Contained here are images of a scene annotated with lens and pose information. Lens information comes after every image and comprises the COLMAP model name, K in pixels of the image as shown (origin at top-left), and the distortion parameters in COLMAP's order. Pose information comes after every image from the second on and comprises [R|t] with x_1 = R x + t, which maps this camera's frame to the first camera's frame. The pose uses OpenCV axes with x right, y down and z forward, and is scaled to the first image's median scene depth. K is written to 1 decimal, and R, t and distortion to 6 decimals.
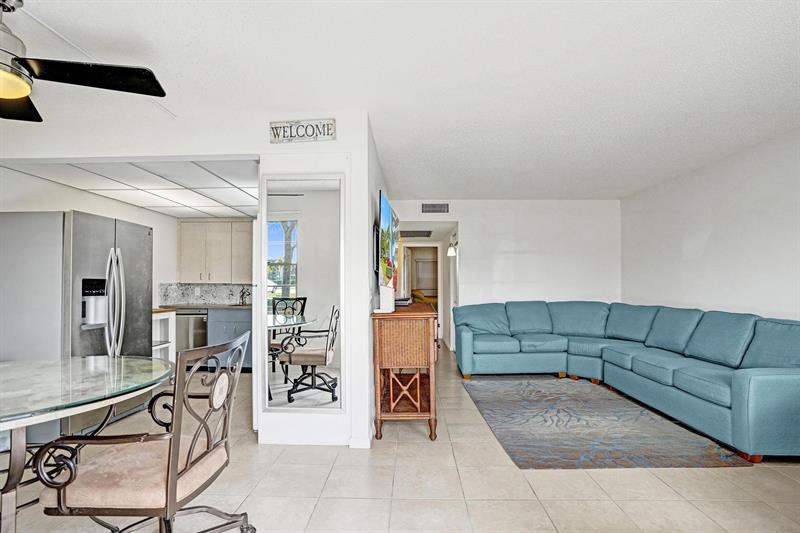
lens RADIAL K [[392.0, 0, 397.4], [0, 392.0, 277.5], [0, 0, 1]] dist [-0.057001, 0.026610]
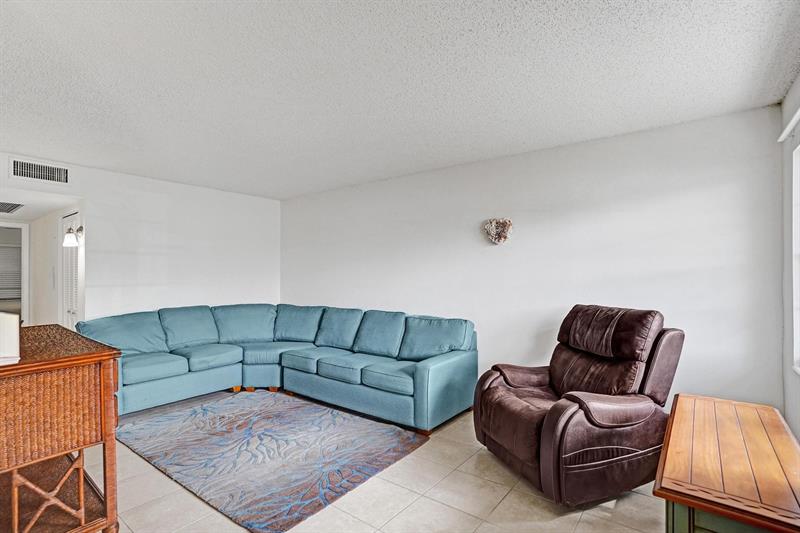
lens RADIAL K [[392.0, 0, 397.4], [0, 392.0, 277.5], [0, 0, 1]] dist [-0.057001, 0.026610]
pose [[0.589701, -0.001542, 0.807620, -0.097847], [-0.016262, 0.999773, 0.013783, -0.030826], [-0.807458, -0.021261, 0.589542, 0.227030]]
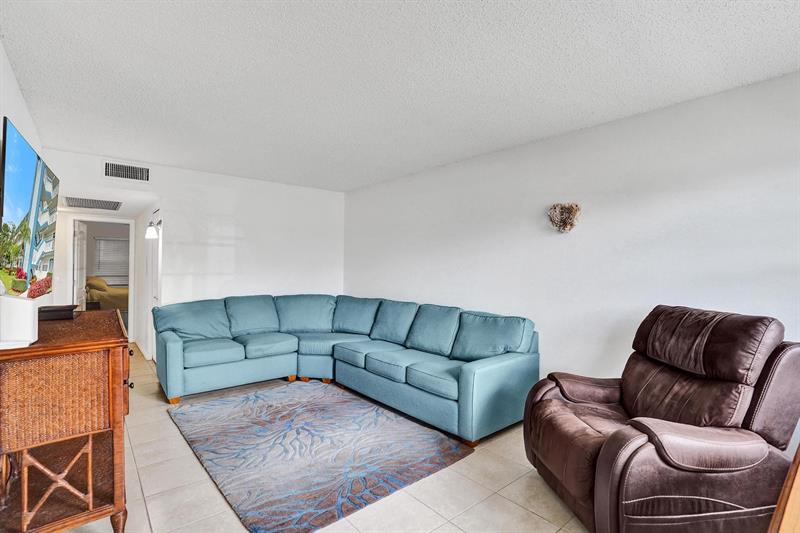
lens RADIAL K [[386.0, 0, 397.4], [0, 386.0, 266.8], [0, 0, 1]] dist [-0.053279, 0.024255]
pose [[0.750937, 0.011857, 0.660267, 0.019270], [-0.023788, 0.999676, 0.009102, -0.029435], [-0.659945, -0.022542, 0.750976, 0.213502]]
